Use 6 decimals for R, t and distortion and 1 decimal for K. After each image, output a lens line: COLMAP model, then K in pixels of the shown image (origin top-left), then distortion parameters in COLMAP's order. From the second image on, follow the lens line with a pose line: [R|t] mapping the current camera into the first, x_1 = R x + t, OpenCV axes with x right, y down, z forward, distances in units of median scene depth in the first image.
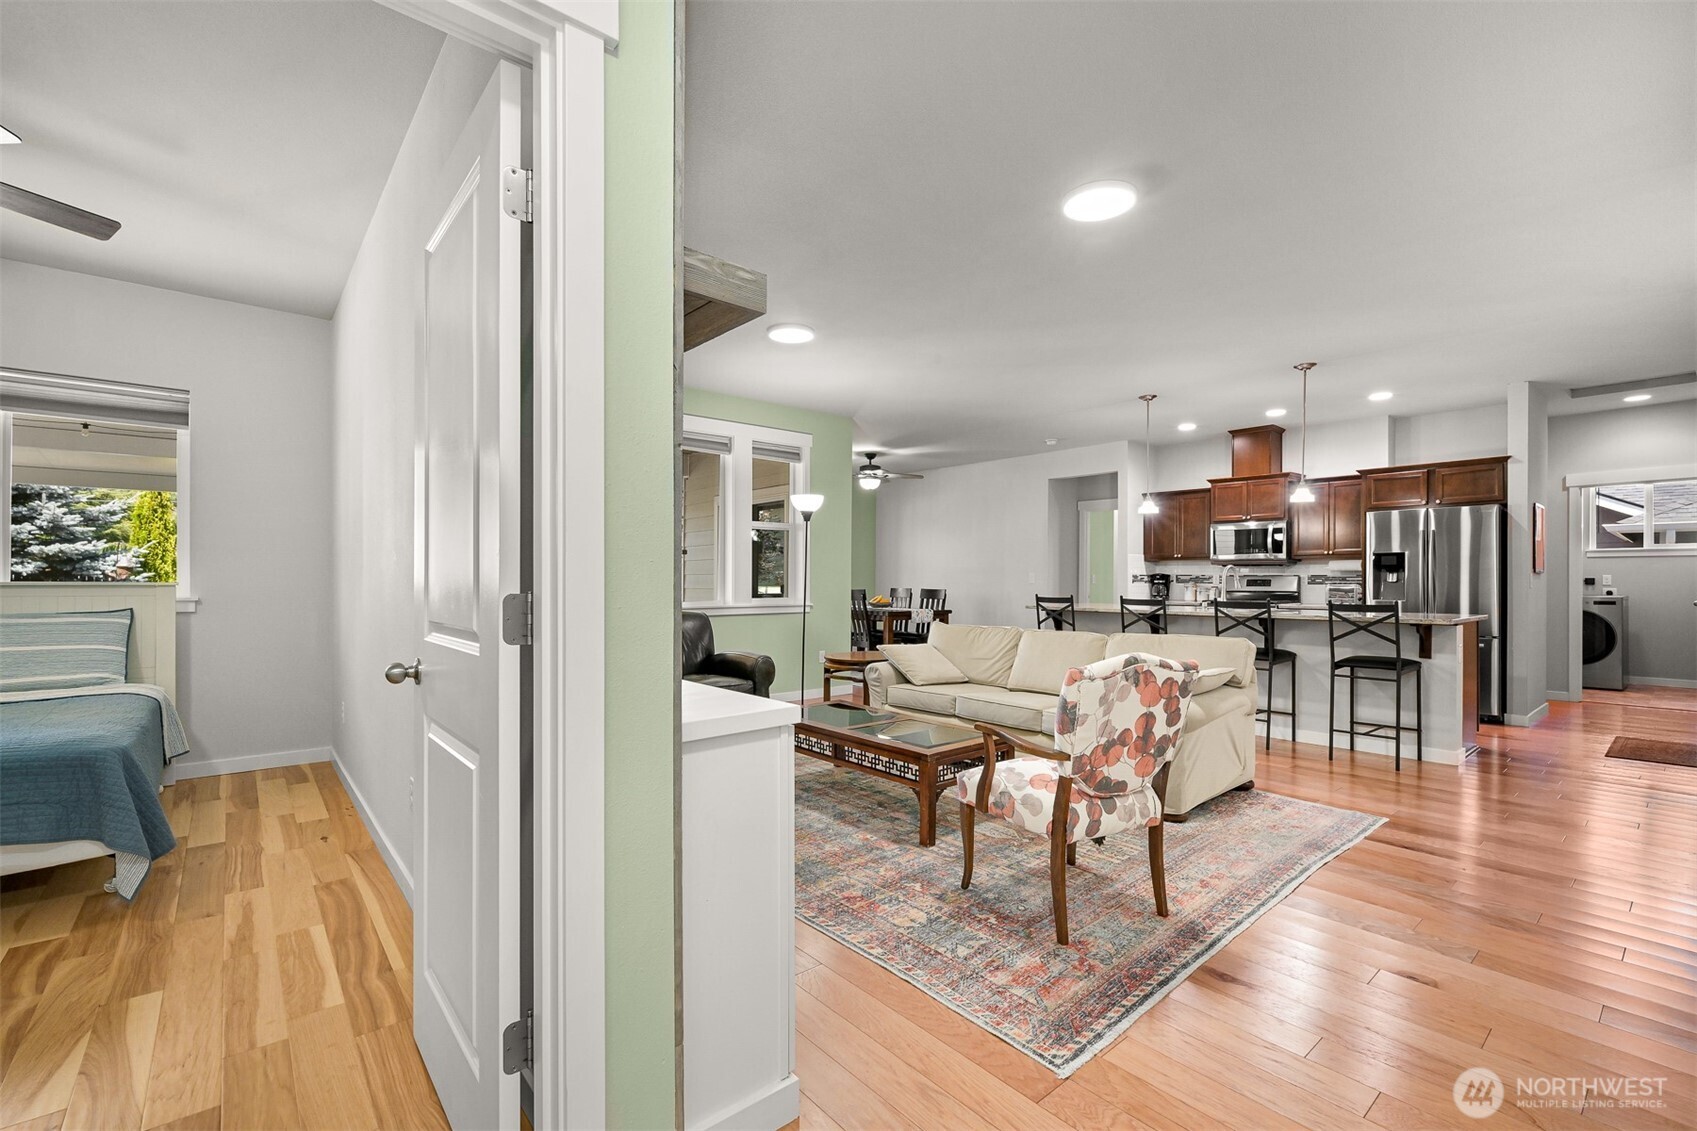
lens RADIAL K [[733.7, 0, 853.0], [0, 733.7, 581.2], [0, 0, 1]] dist [-0.000760, -0.000228]
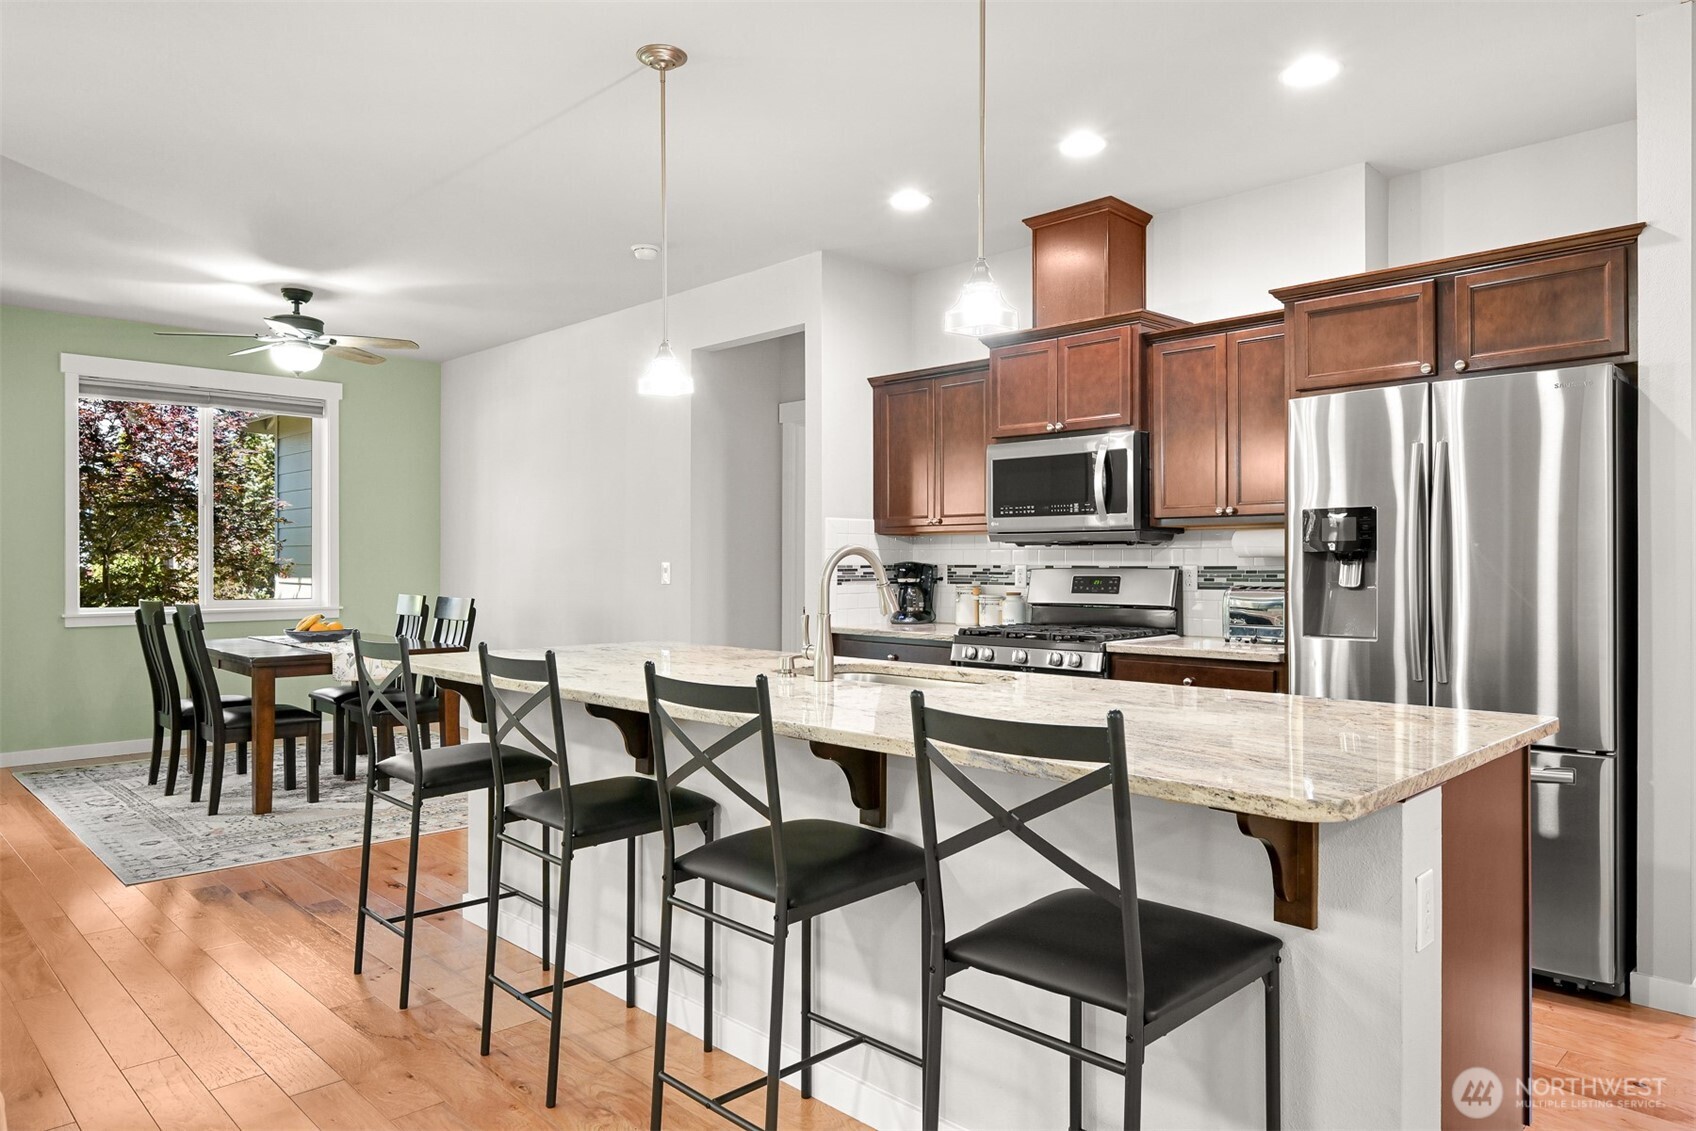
lens RADIAL K [[1093.0, 0, 848.0], [0, 1093.0, 565.5], [0, 0, 1]] dist [-0.004166, -0.002709]
pose [[0.997060, -0.004699, 0.076475, 0.417761], [0.004708, 0.999989, 0.000069, -0.010878], [-0.076475, 0.000291, 0.997071, 0.447956]]
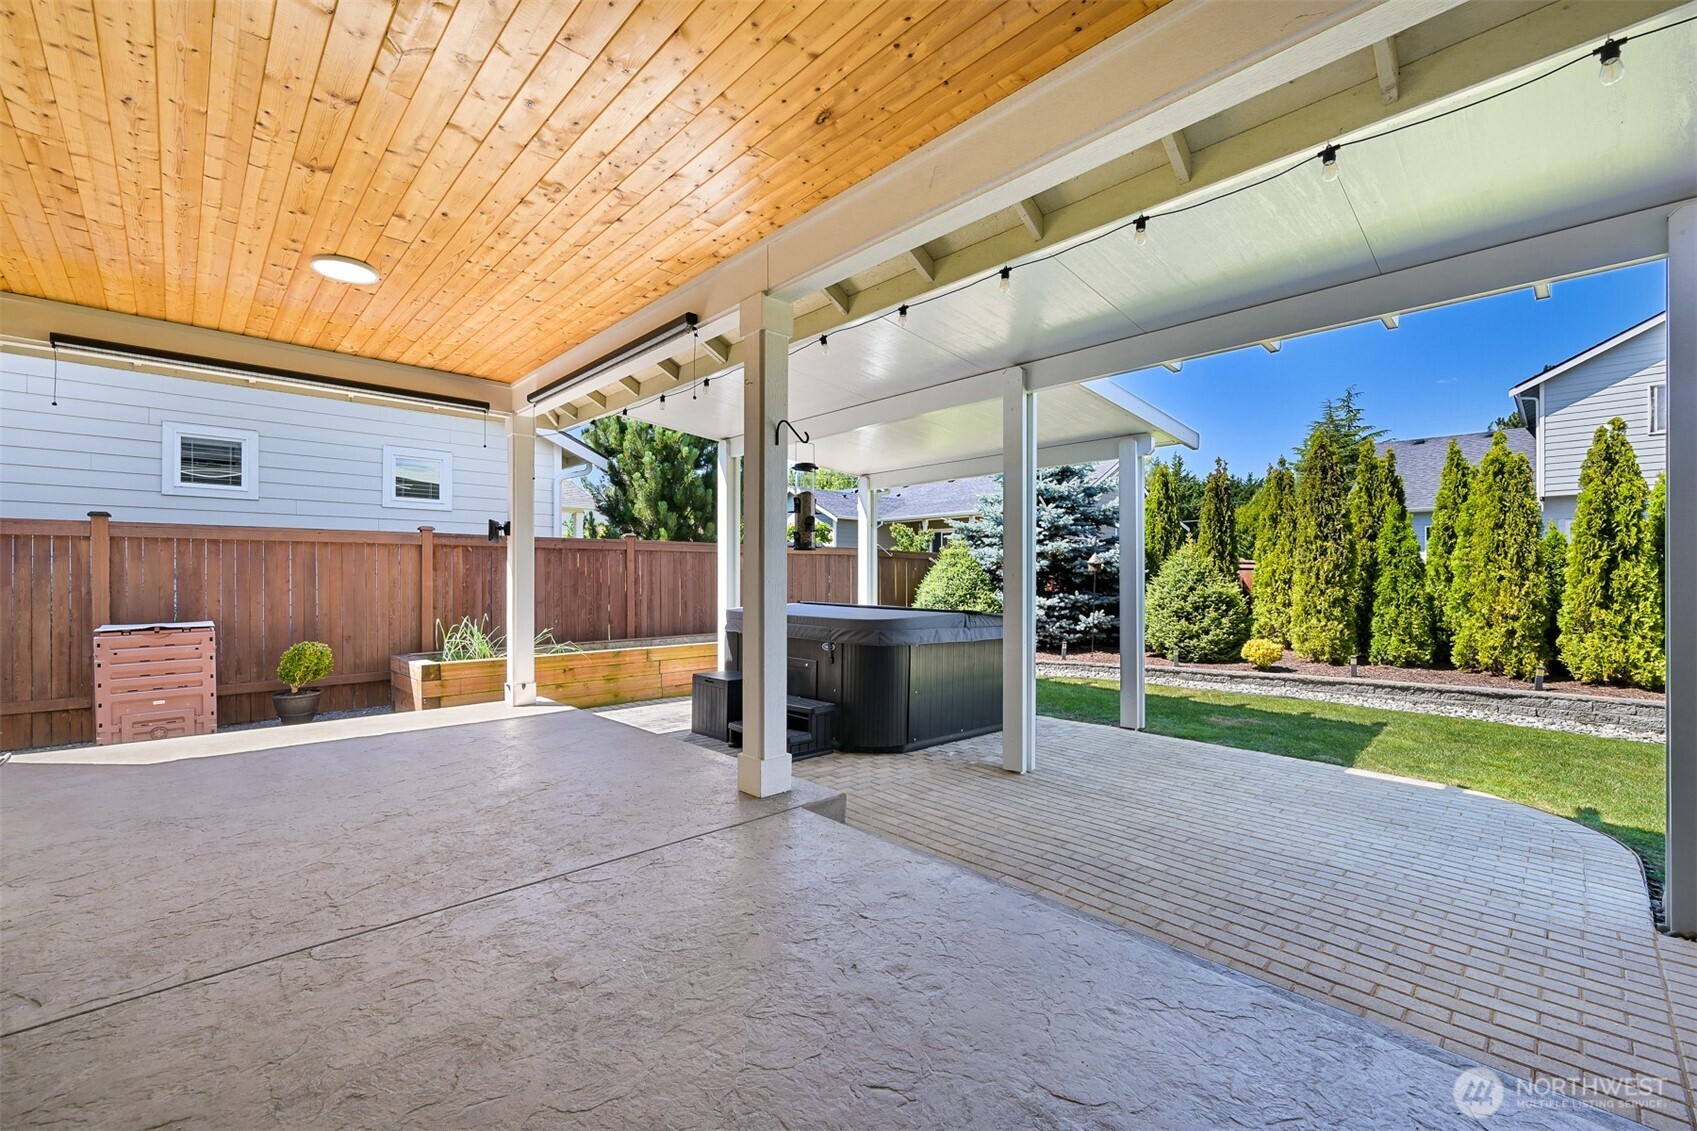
lens RADIAL K [[688.1, 0, 847.2], [0, 688.1, 574.8], [0, 0, 1]] dist [-0.002029, -0.000149]
pose [[0.062461, -0.008003, -0.998015, -0.200397], [-0.001528, 0.999966, -0.008114, 0.005634], [0.998046, 0.002032, 0.062447, 1.110177]]
